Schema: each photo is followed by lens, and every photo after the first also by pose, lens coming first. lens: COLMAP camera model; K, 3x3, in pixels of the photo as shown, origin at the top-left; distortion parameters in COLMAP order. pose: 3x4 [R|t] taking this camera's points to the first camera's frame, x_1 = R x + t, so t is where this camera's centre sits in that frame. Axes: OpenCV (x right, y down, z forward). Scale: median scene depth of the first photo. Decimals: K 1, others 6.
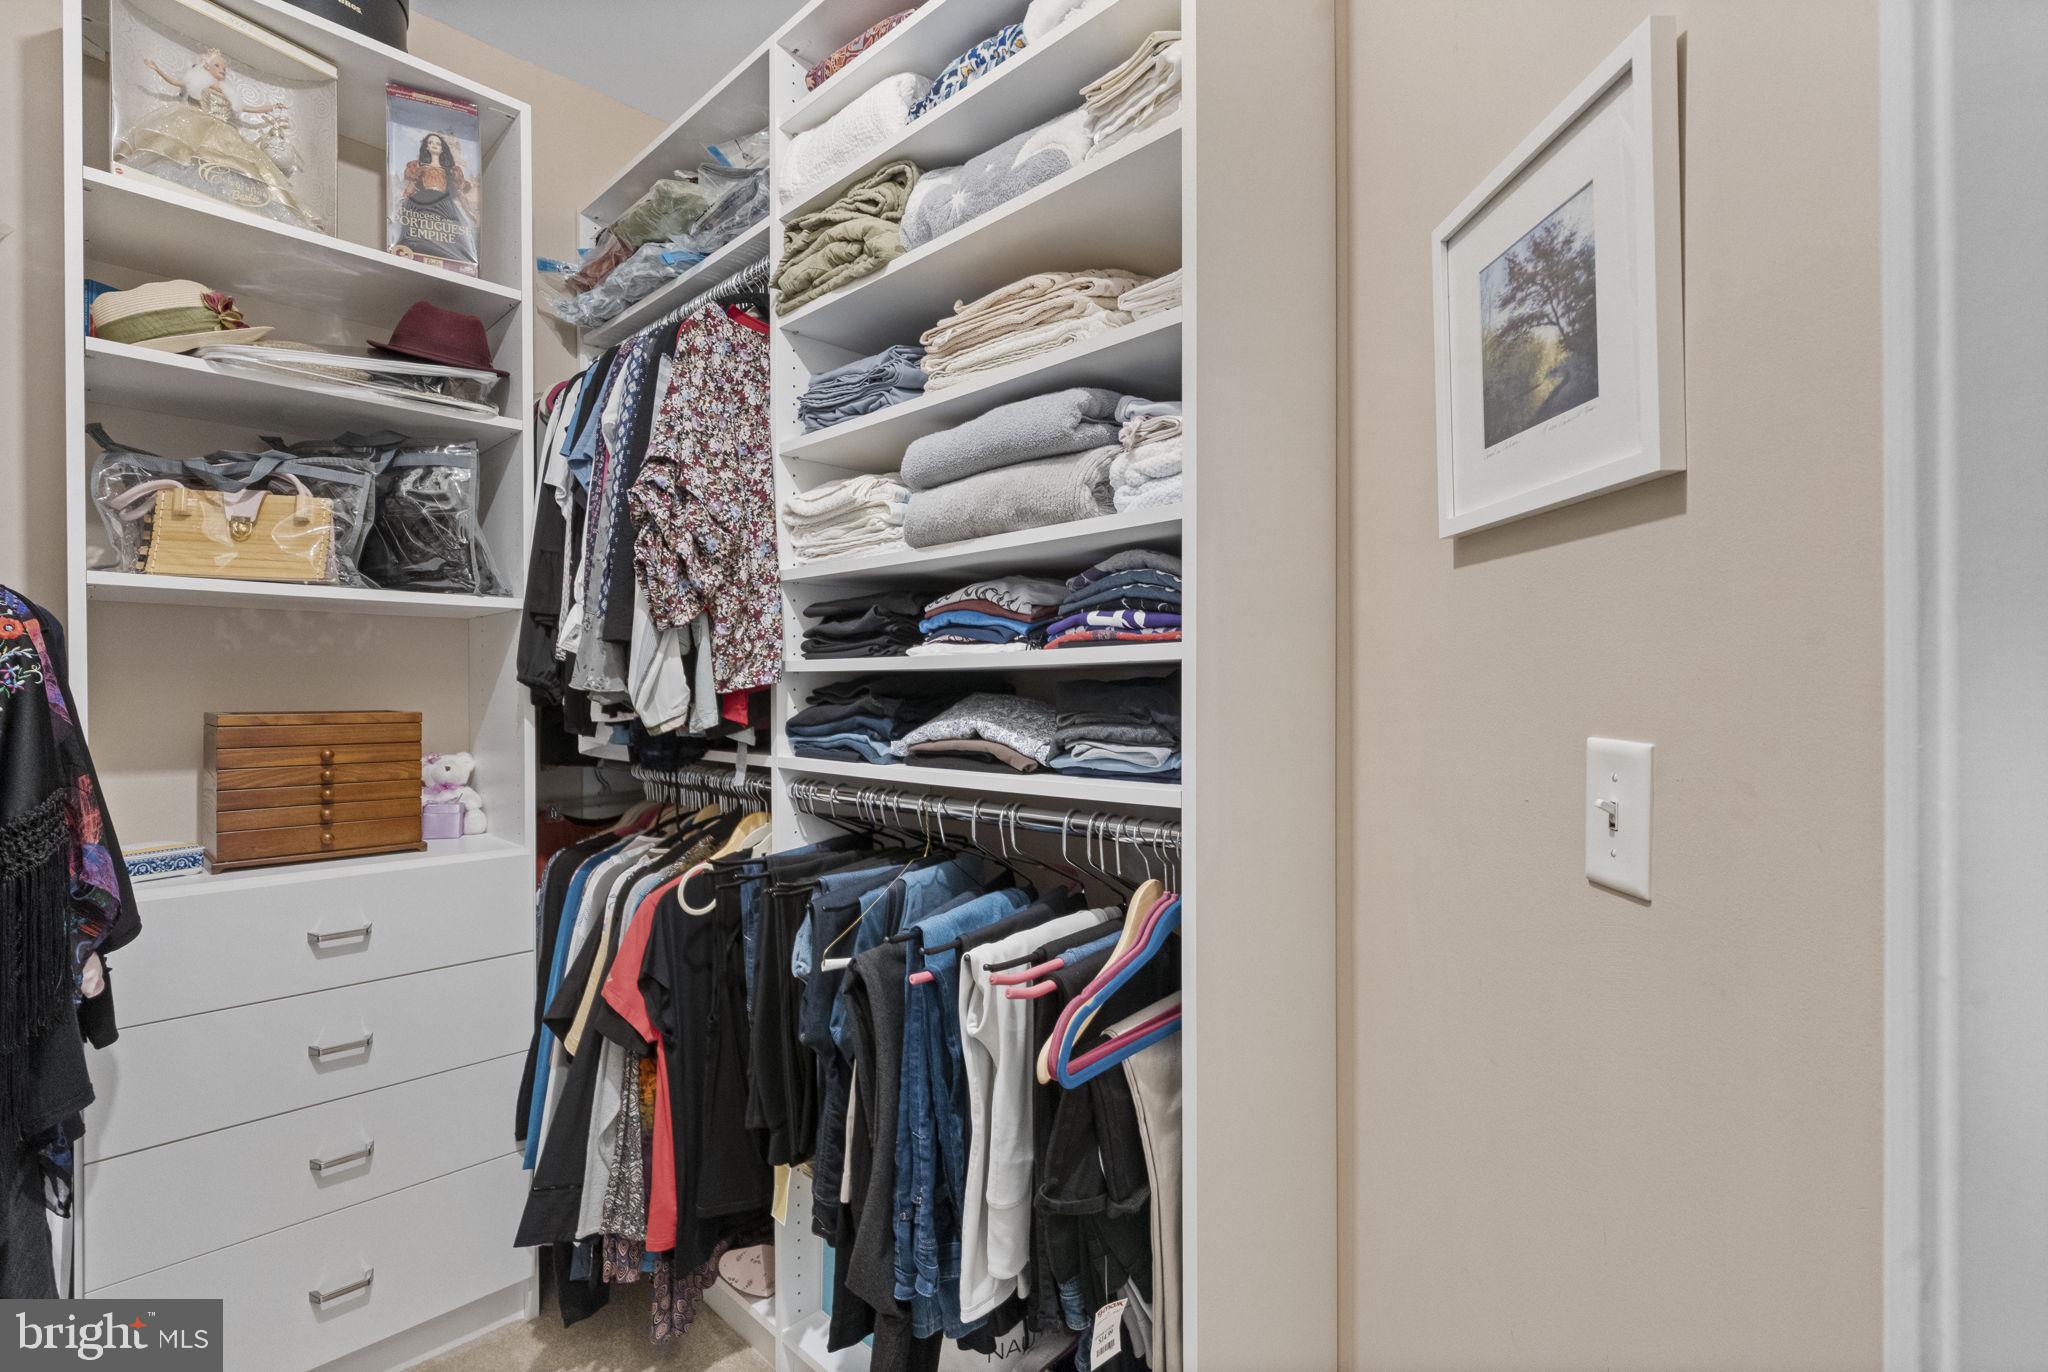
lens RADIAL K [[936.1, 0, 1024.0], [0, 936.1, 686.0], [0, 0, 1]] dist [-0.012537, 0.006428]
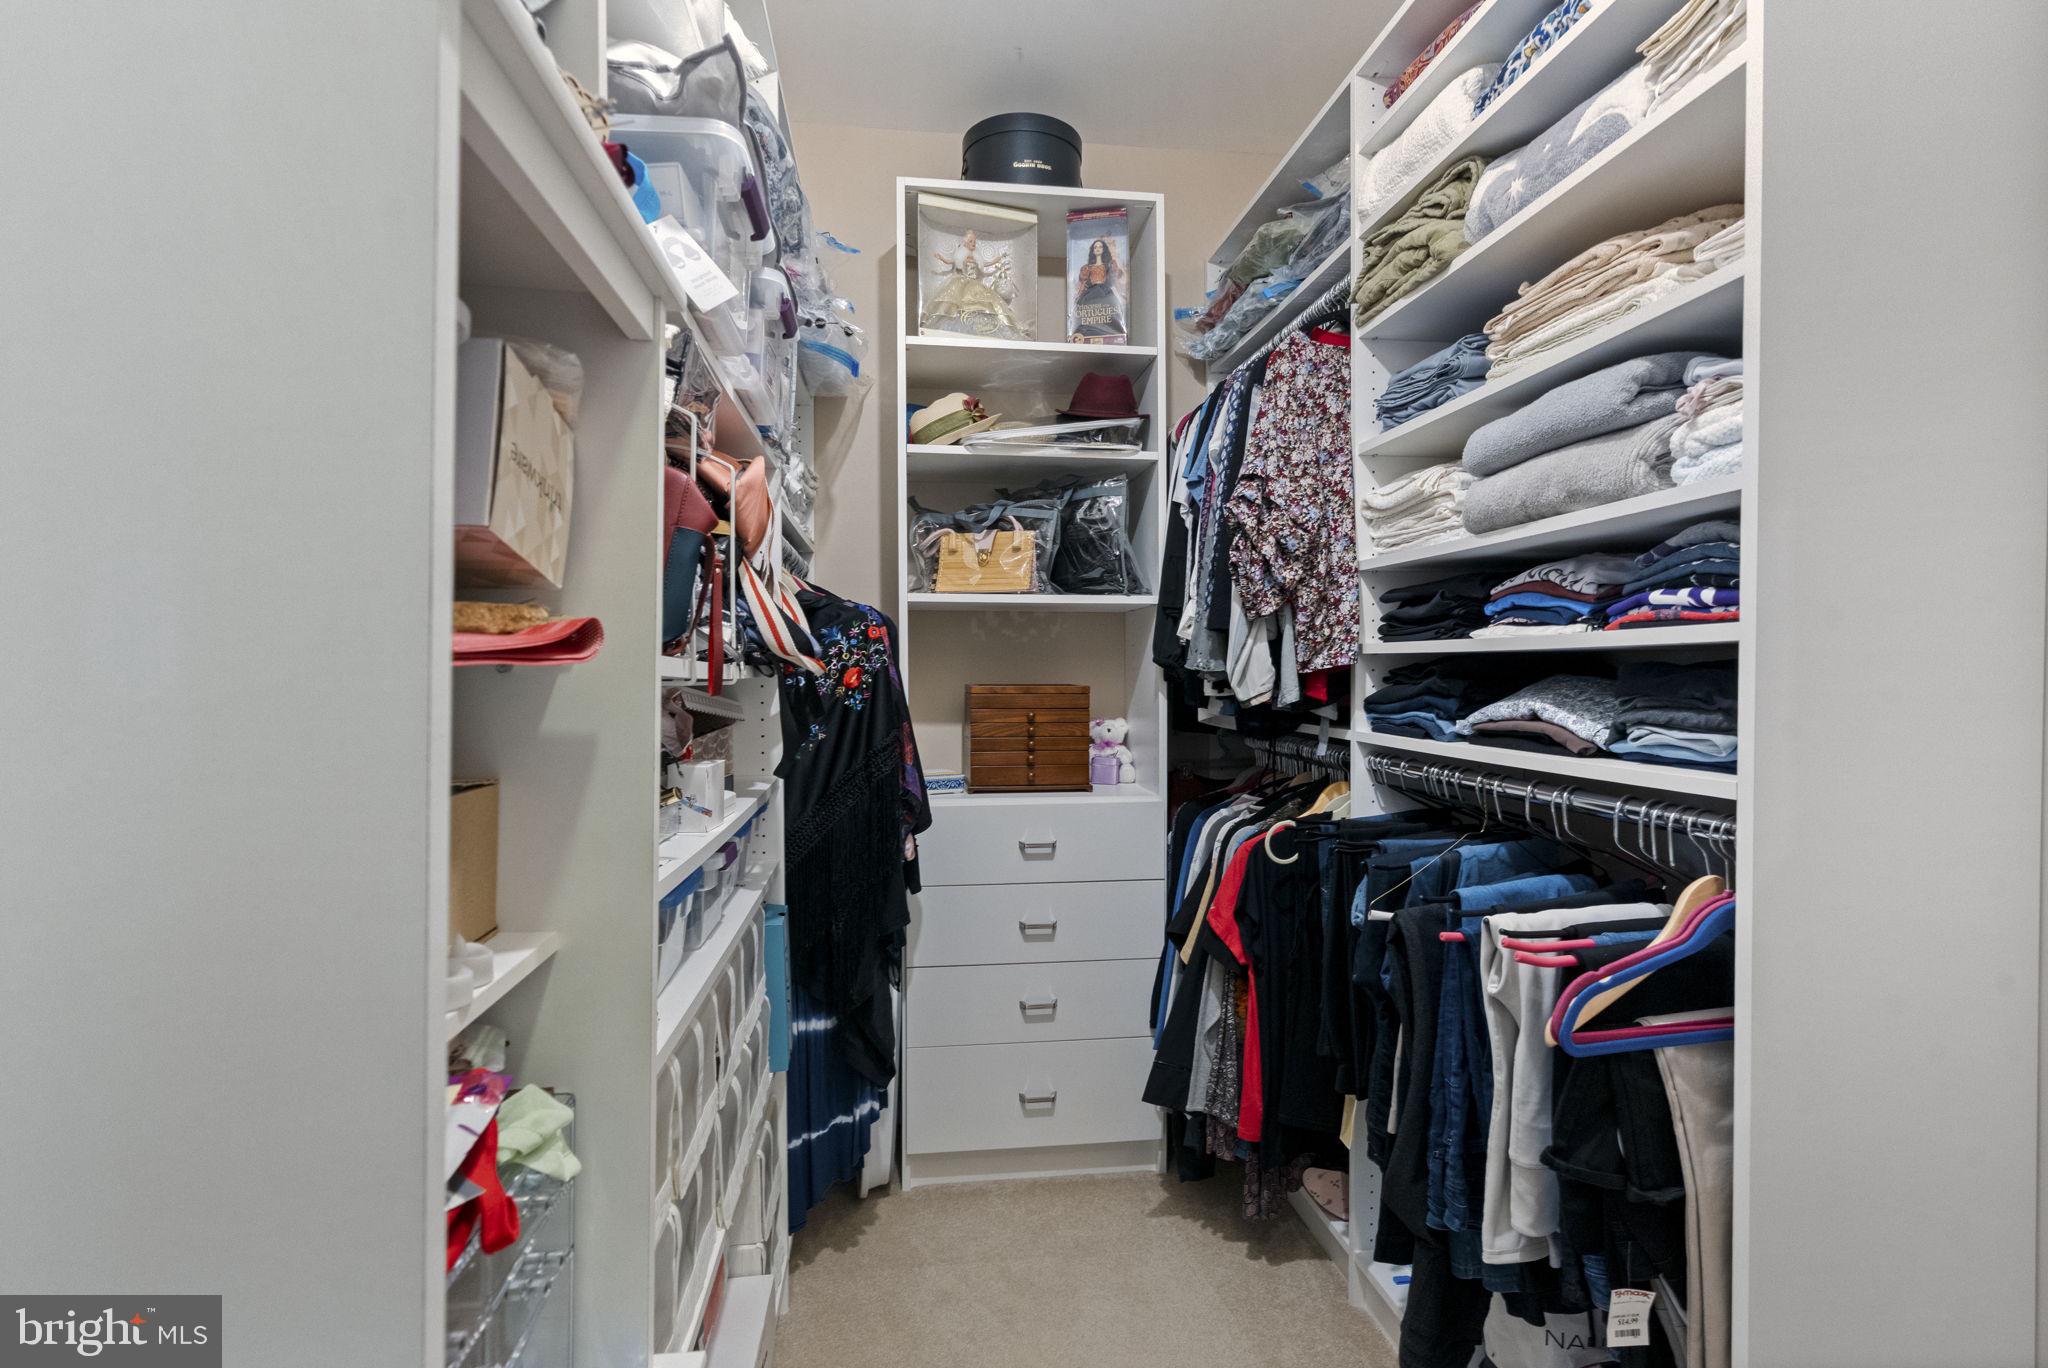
lens RADIAL K [[987.5, 0, 1021.1], [0, 987.5, 669.5], [0, 0, 1]] dist [-0.000391, 0.000044]
pose [[0.777223, 0.003525, -0.629215, 0.173444], [0.000550, 0.999980, 0.006282, -0.004679], [0.629225, -0.005228, 0.777206, -0.159813]]
